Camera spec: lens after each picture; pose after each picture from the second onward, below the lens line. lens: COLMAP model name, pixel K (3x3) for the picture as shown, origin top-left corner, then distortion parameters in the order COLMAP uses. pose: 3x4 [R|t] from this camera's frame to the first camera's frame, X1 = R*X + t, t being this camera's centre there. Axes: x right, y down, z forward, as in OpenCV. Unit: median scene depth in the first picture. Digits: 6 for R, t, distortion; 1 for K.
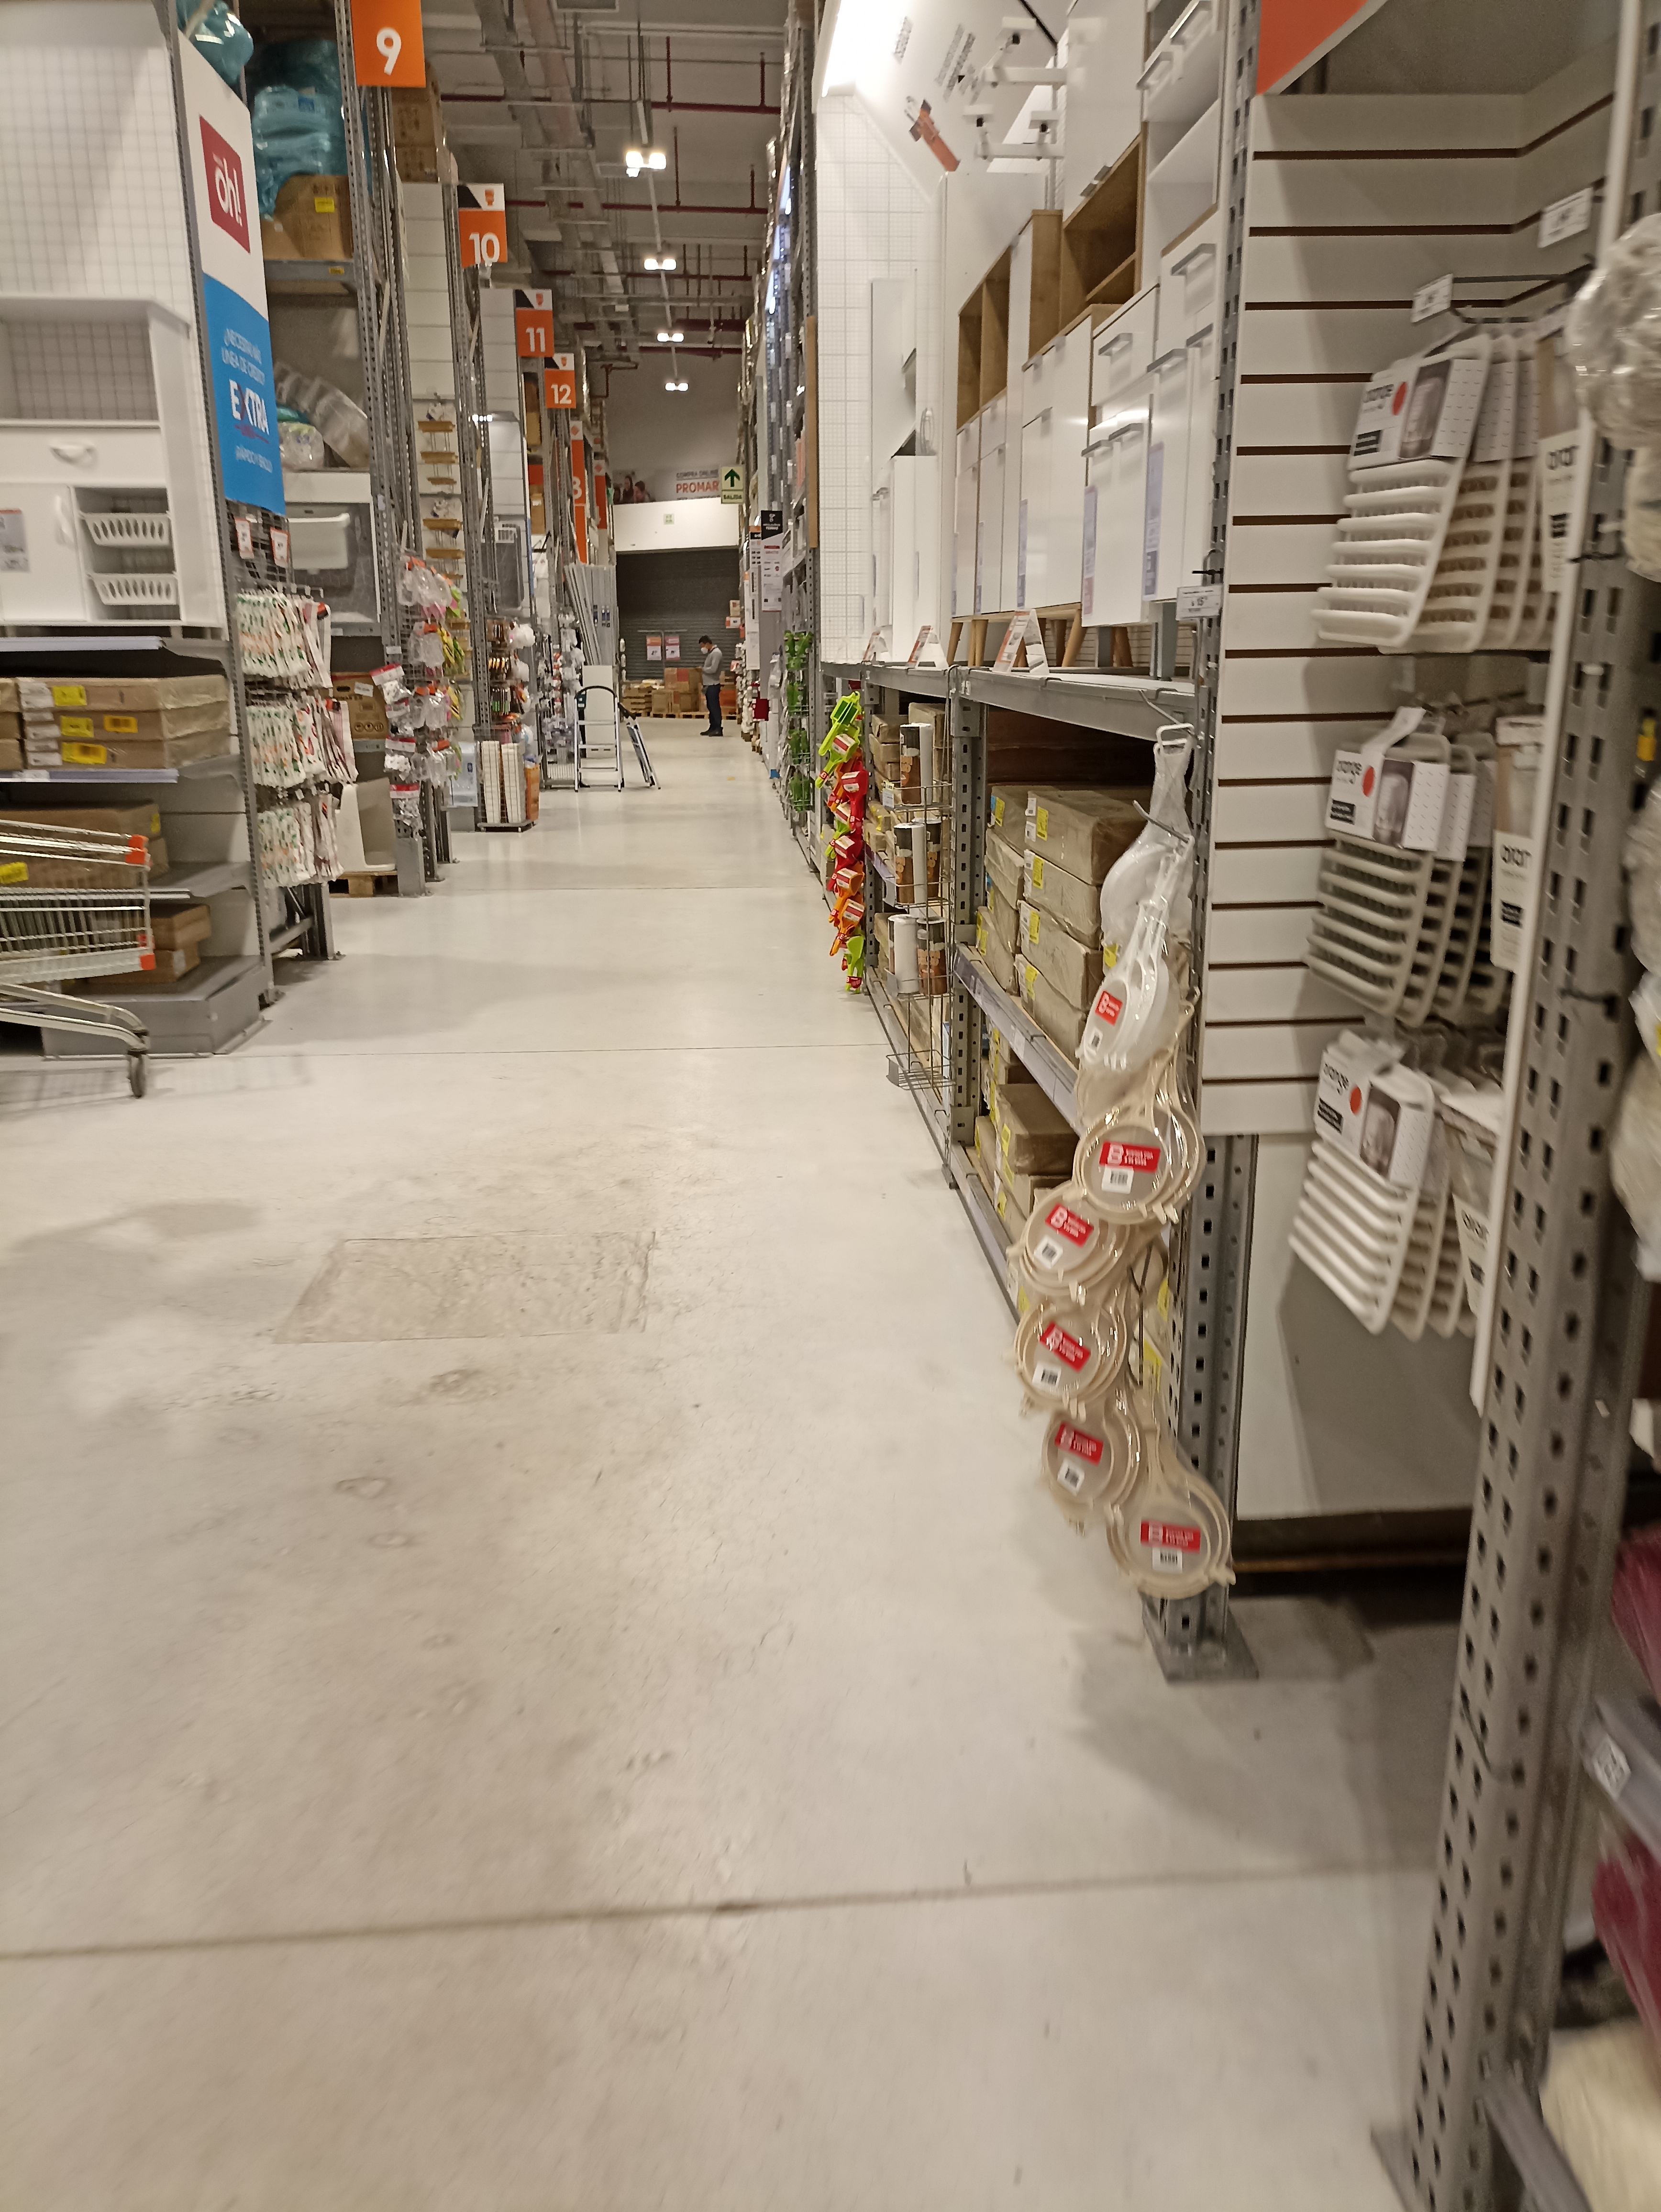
lens RADIAL K [[1620.7, 0, 839.4], [0, 1620.7, 1106.8], [0, 0, 1]] dist [0.035806, -0.020310]
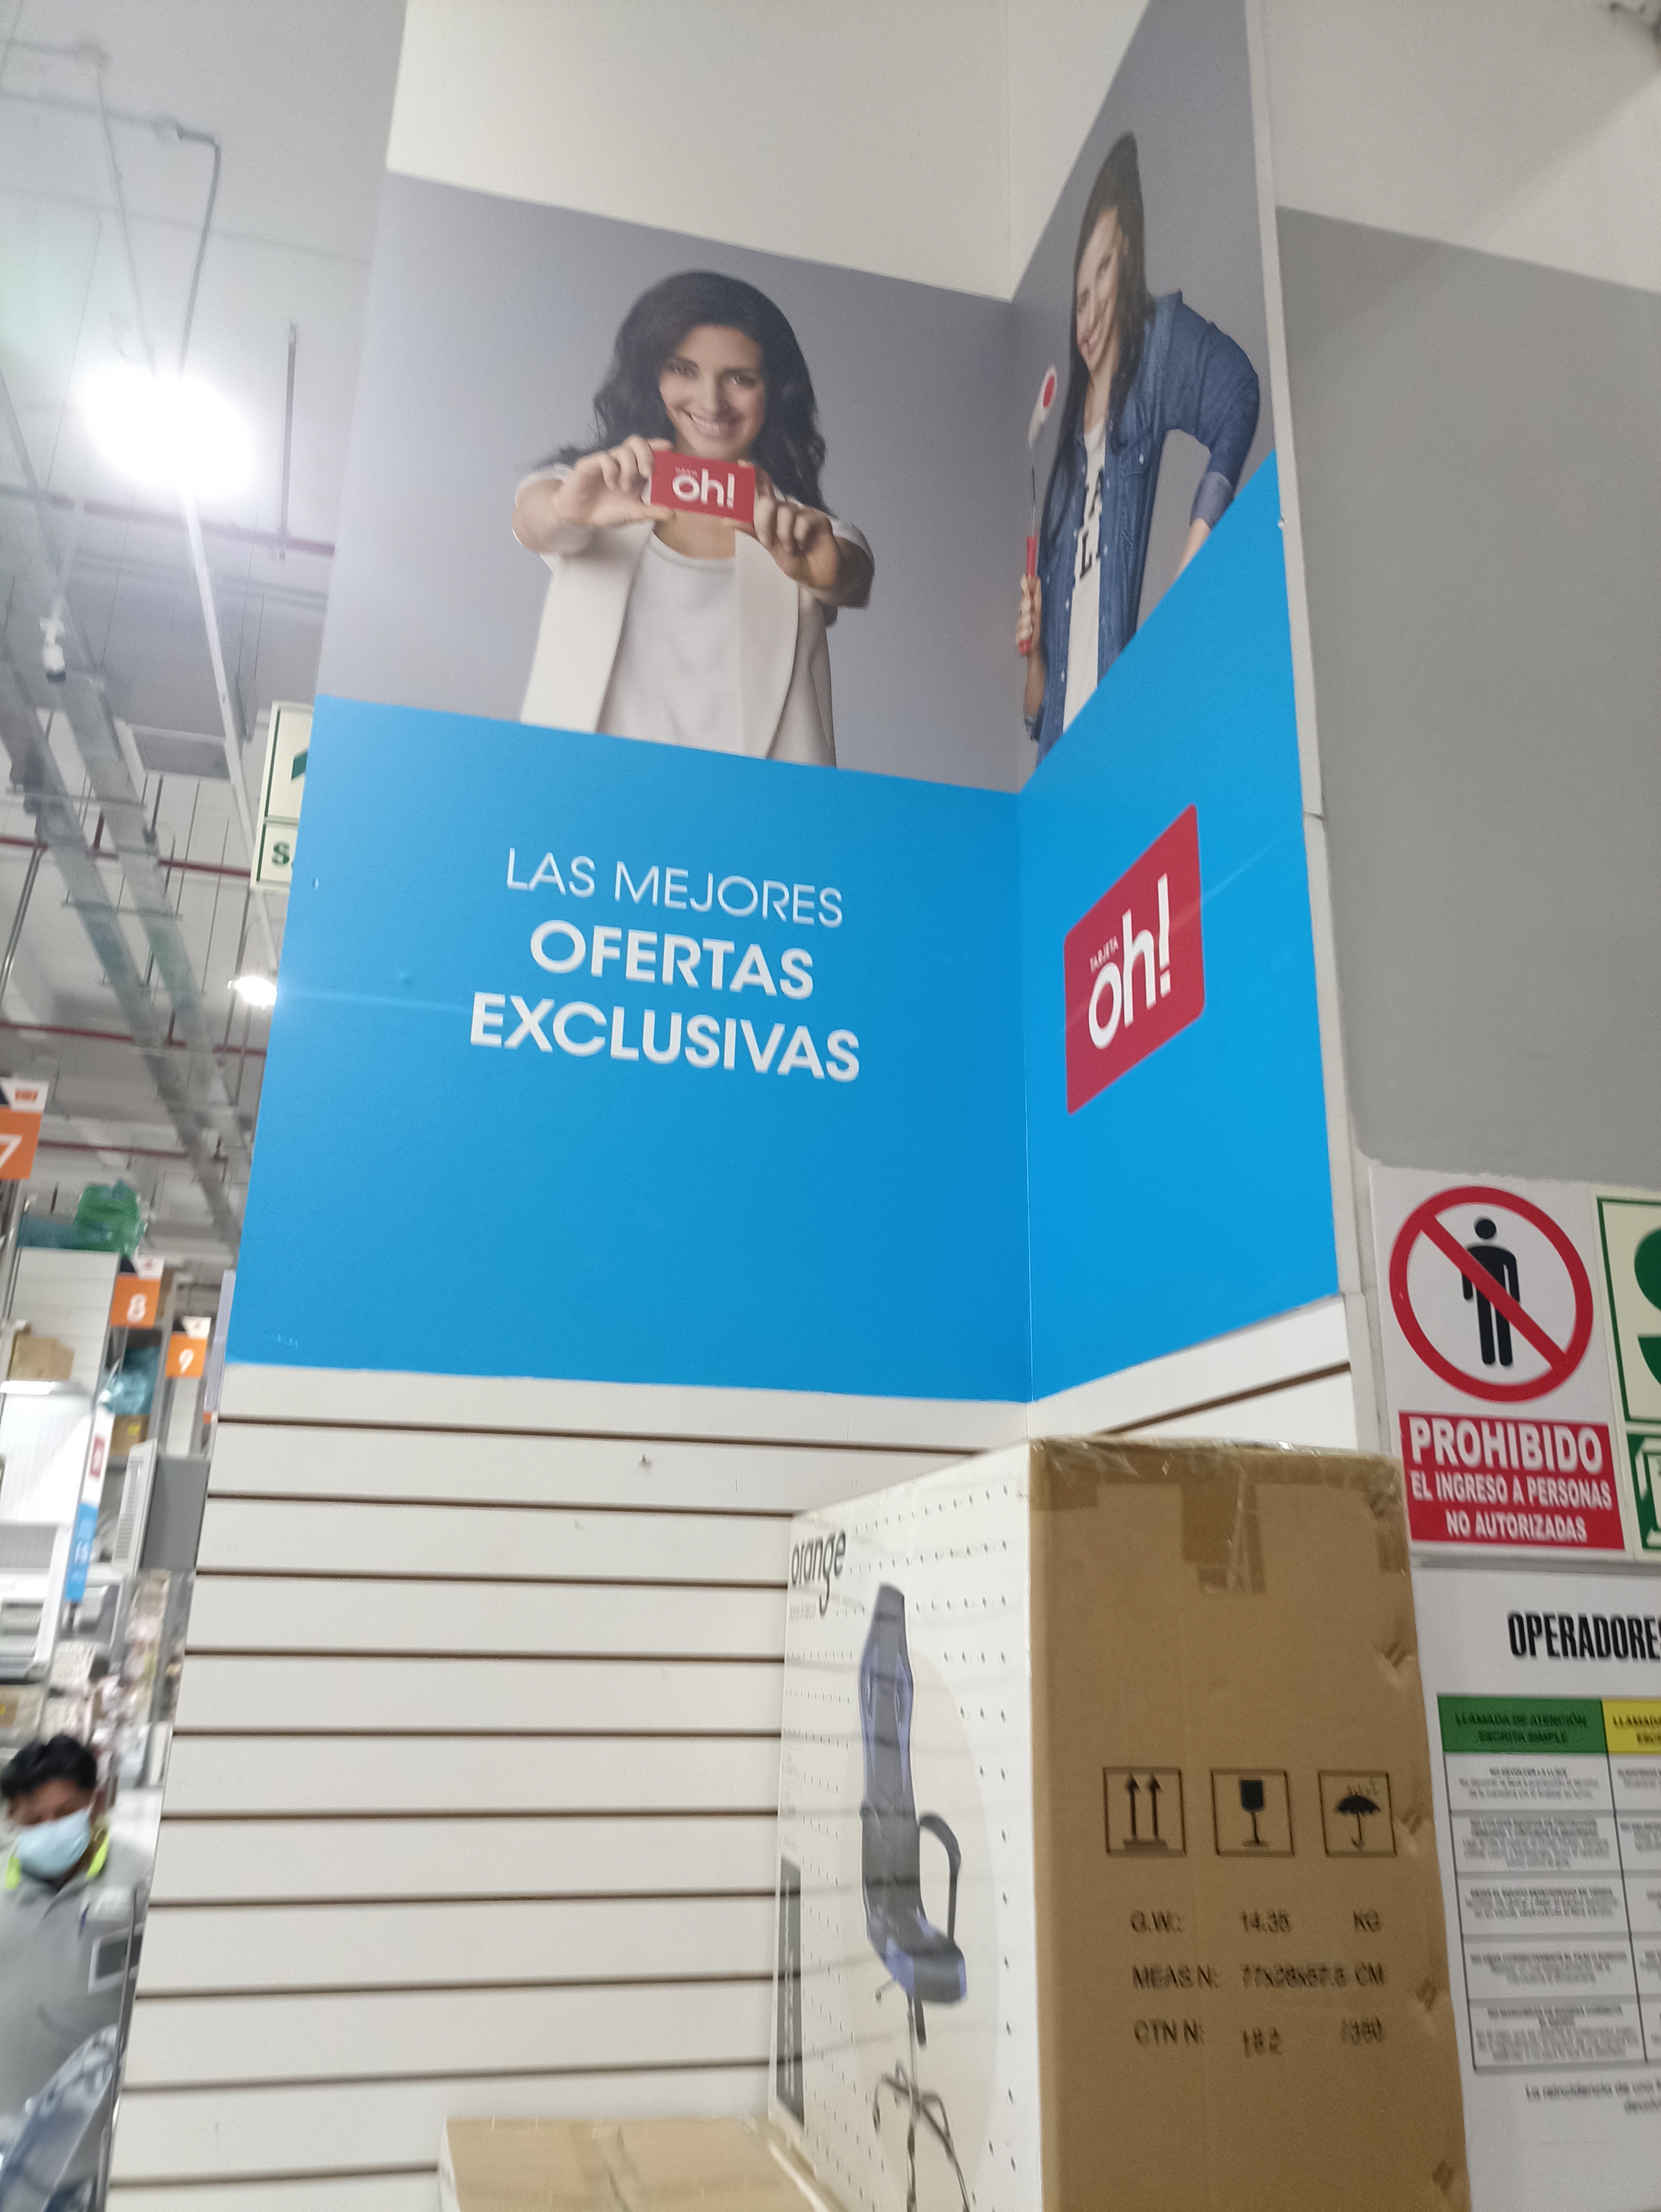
lens RADIAL K [[1620.7, 0, 839.4], [0, 1620.7, 1106.8], [0, 0, 1]] dist [0.035806, -0.020310]
pose [[0.984337, 0.069619, 0.161968, 0.212225], [0.032526, 0.831236, -0.554968, 0.287963], [-0.173270, 0.551544, 0.815952, -1.184203]]
